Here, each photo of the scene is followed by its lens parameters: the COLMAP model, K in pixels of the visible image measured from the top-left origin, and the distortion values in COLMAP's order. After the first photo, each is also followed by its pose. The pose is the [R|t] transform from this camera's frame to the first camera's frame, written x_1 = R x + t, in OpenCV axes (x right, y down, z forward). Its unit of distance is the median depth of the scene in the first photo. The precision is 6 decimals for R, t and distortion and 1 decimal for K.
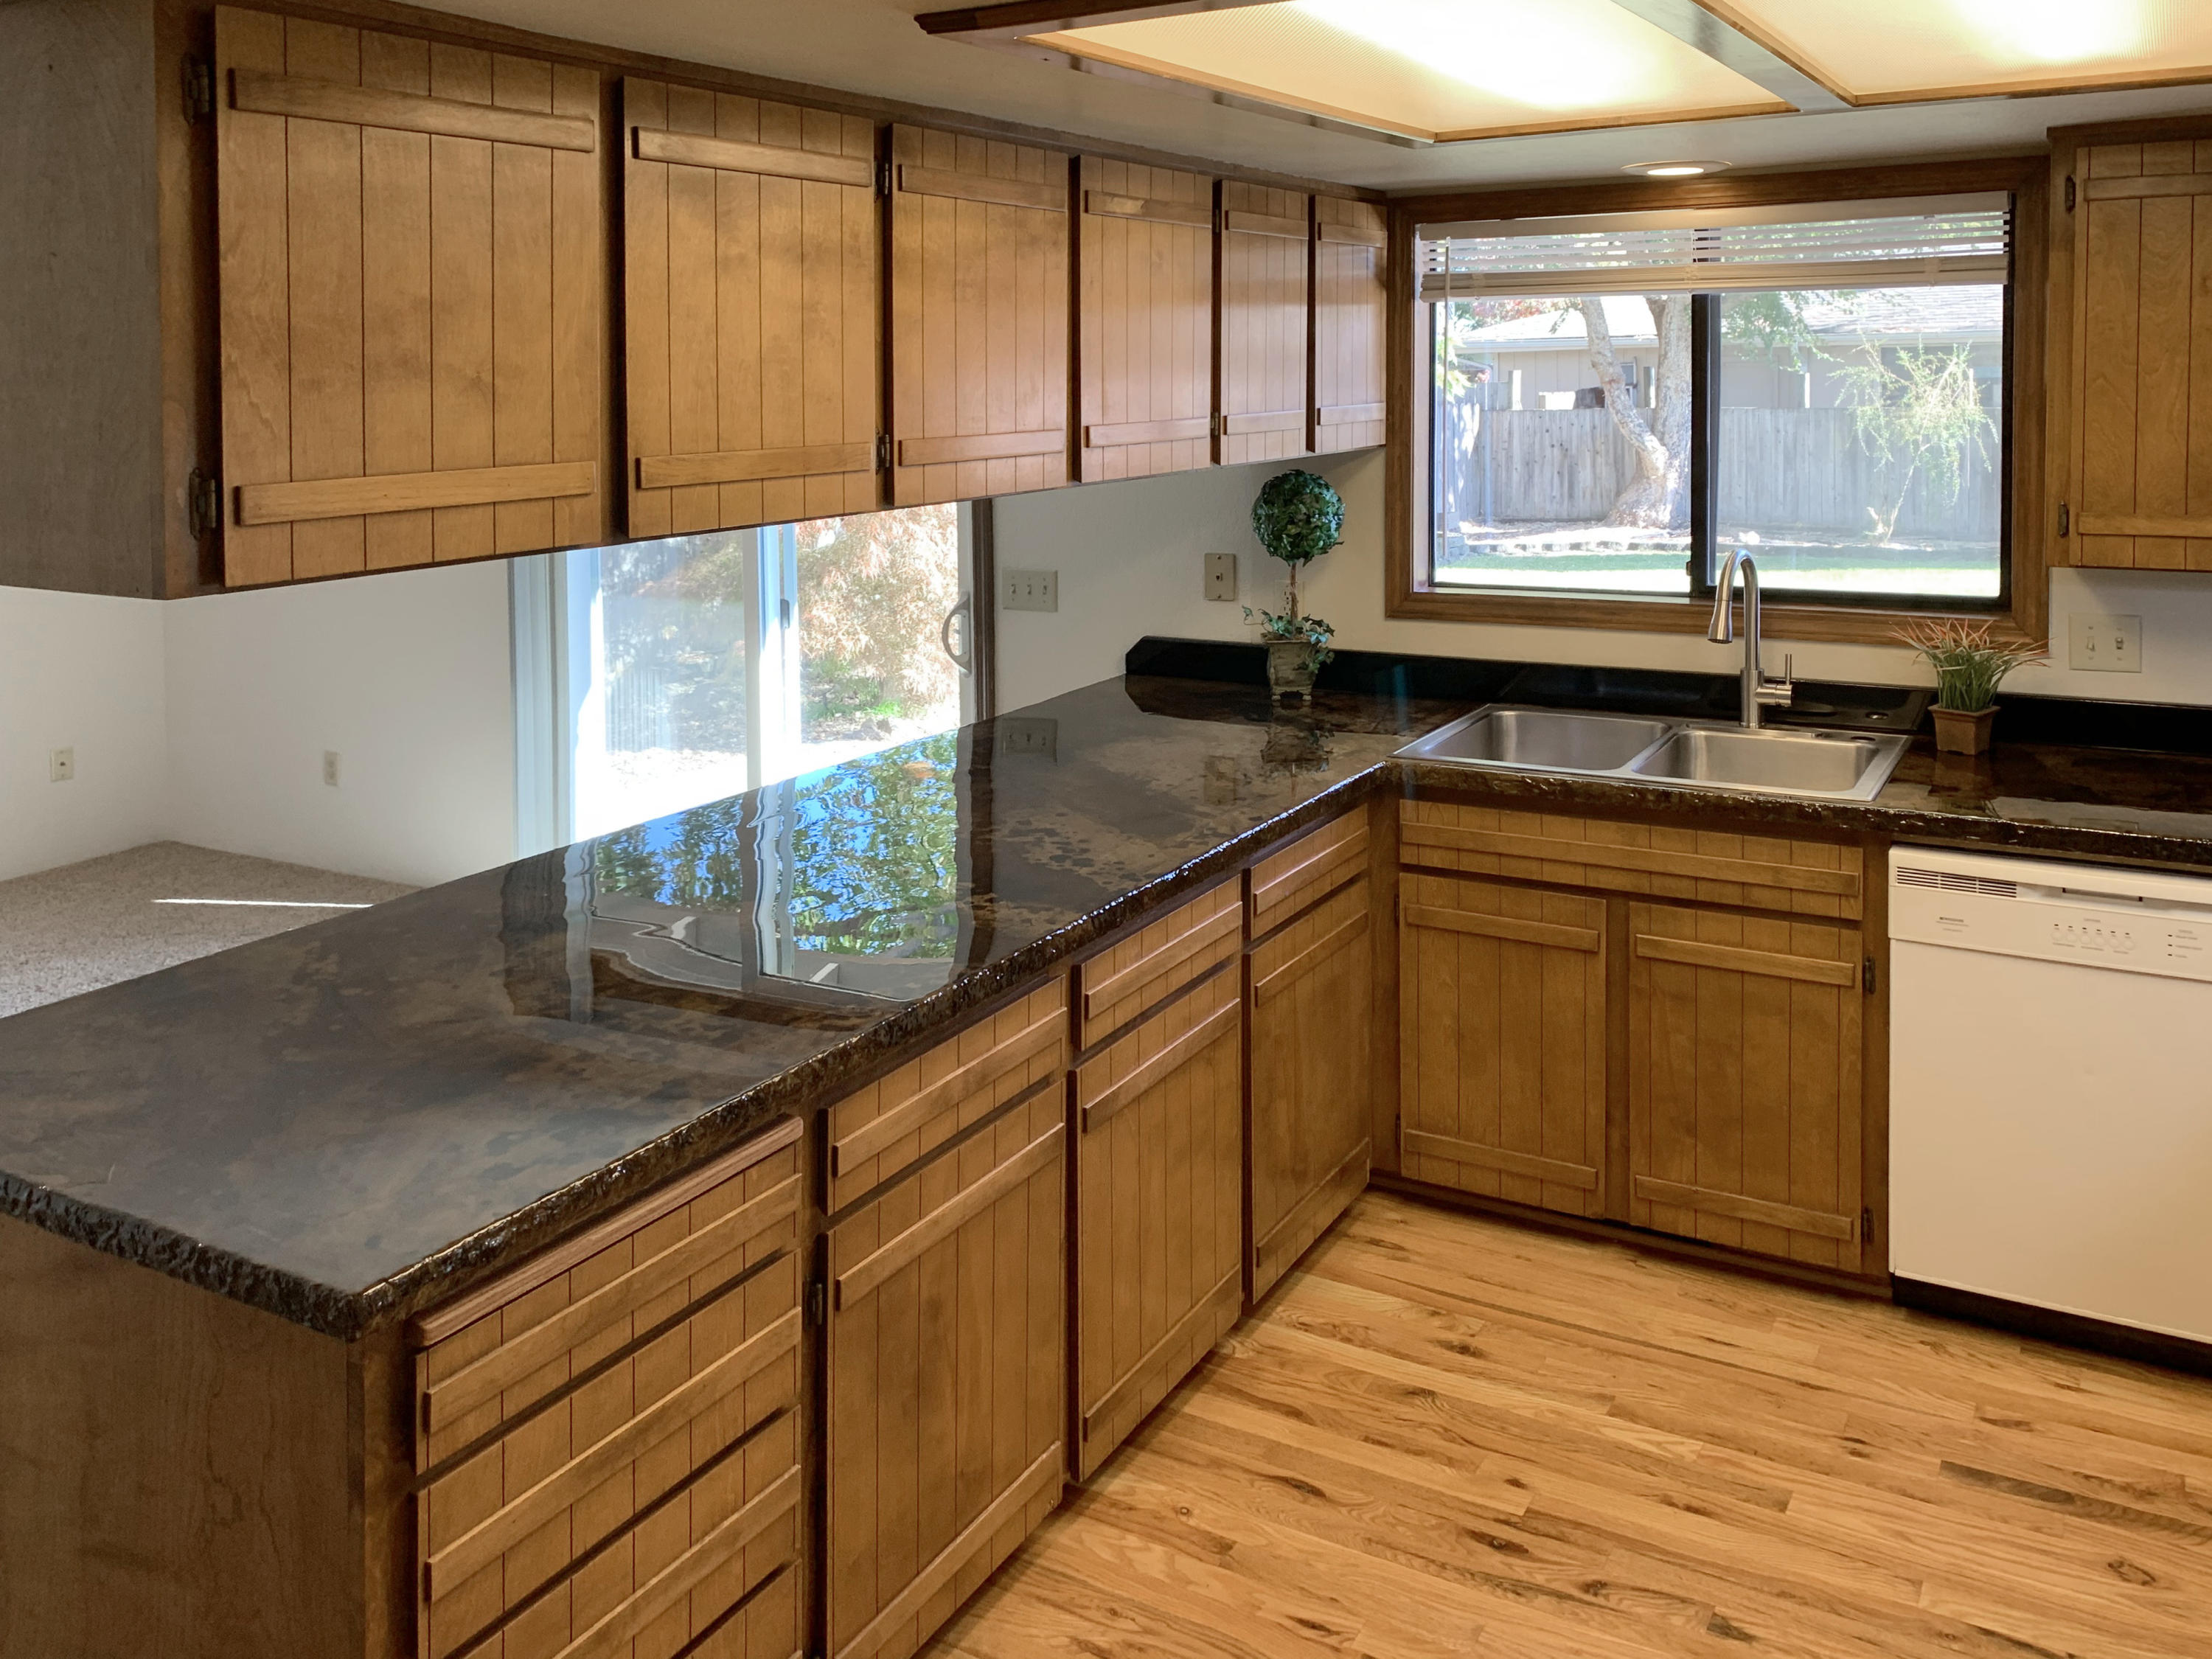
lens RADIAL K [[1721.5, 0, 1106.0], [0, 1721.5, 829.5], [0, 0, 1]] dist [-0.007863, 0.004973]
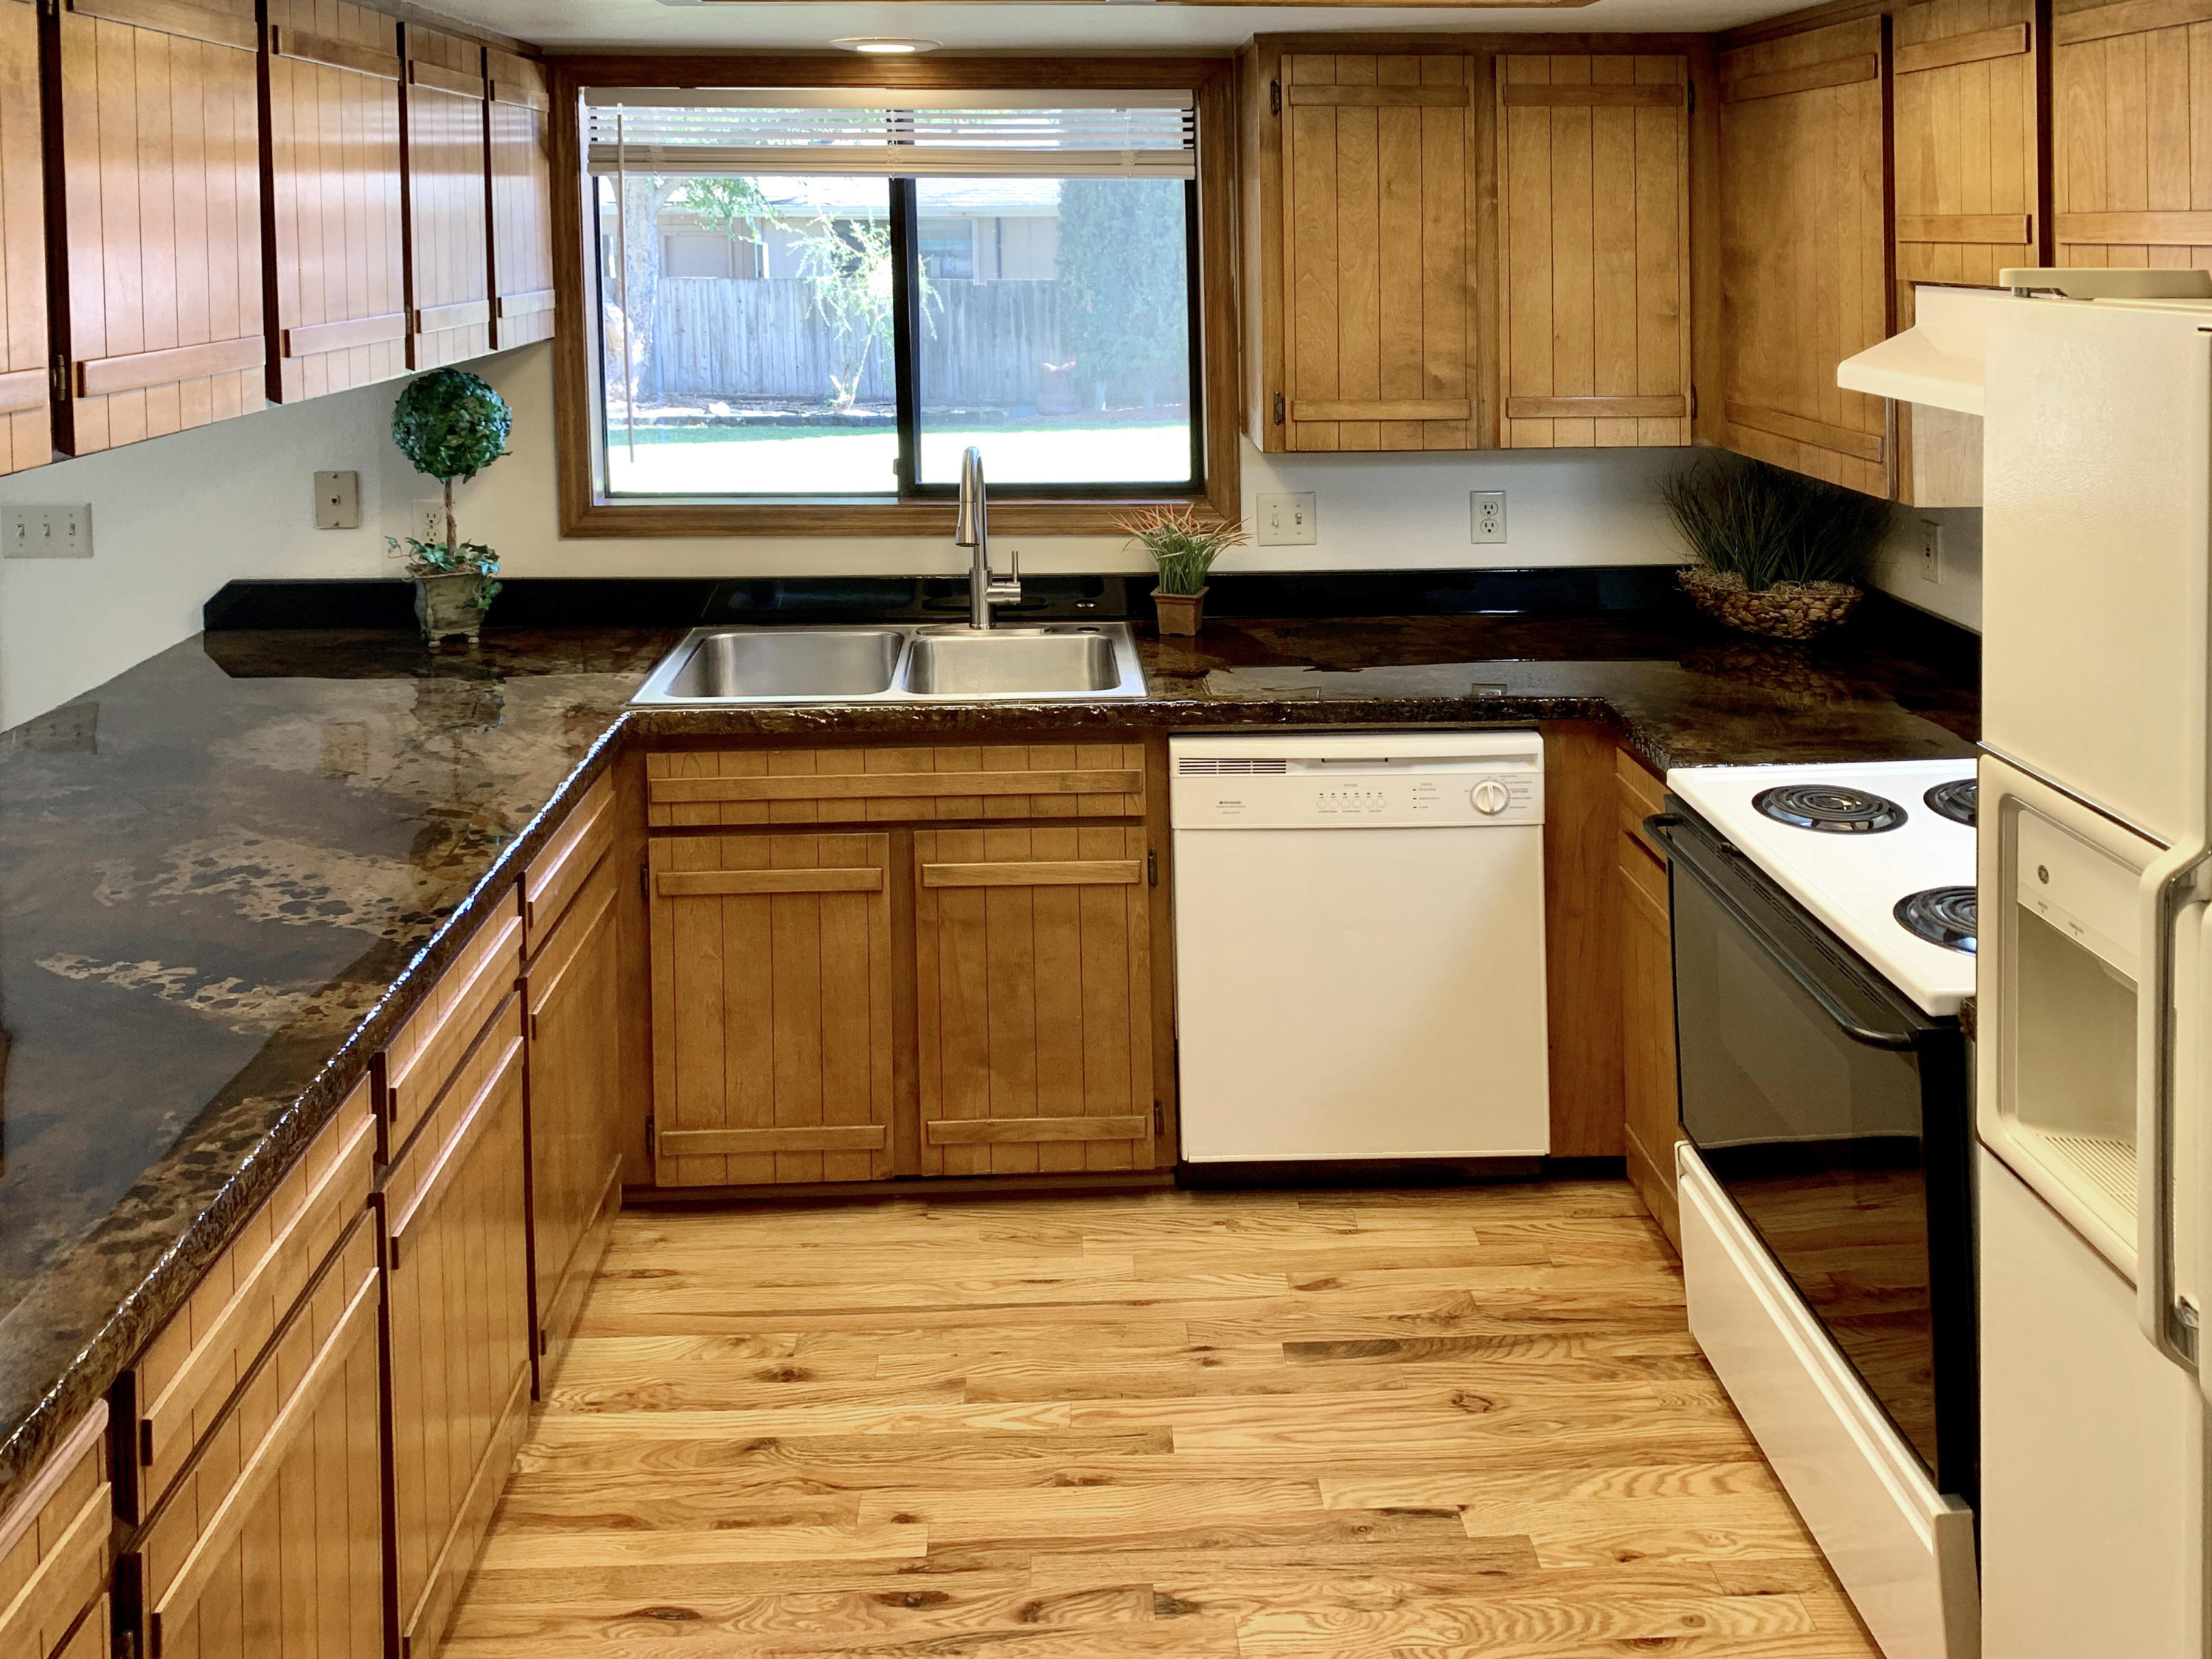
lens RADIAL K [[1821.4, 0, 1105.0], [0, 1821.4, 640.1], [0, 0, 1]] dist [0.118078, -0.244860]
pose [[0.846033, -0.101857, 0.523311, -0.110132], [0.125284, 0.992076, -0.009449, -0.037376], [-0.518201, 0.073557, 0.852090, 0.104137]]
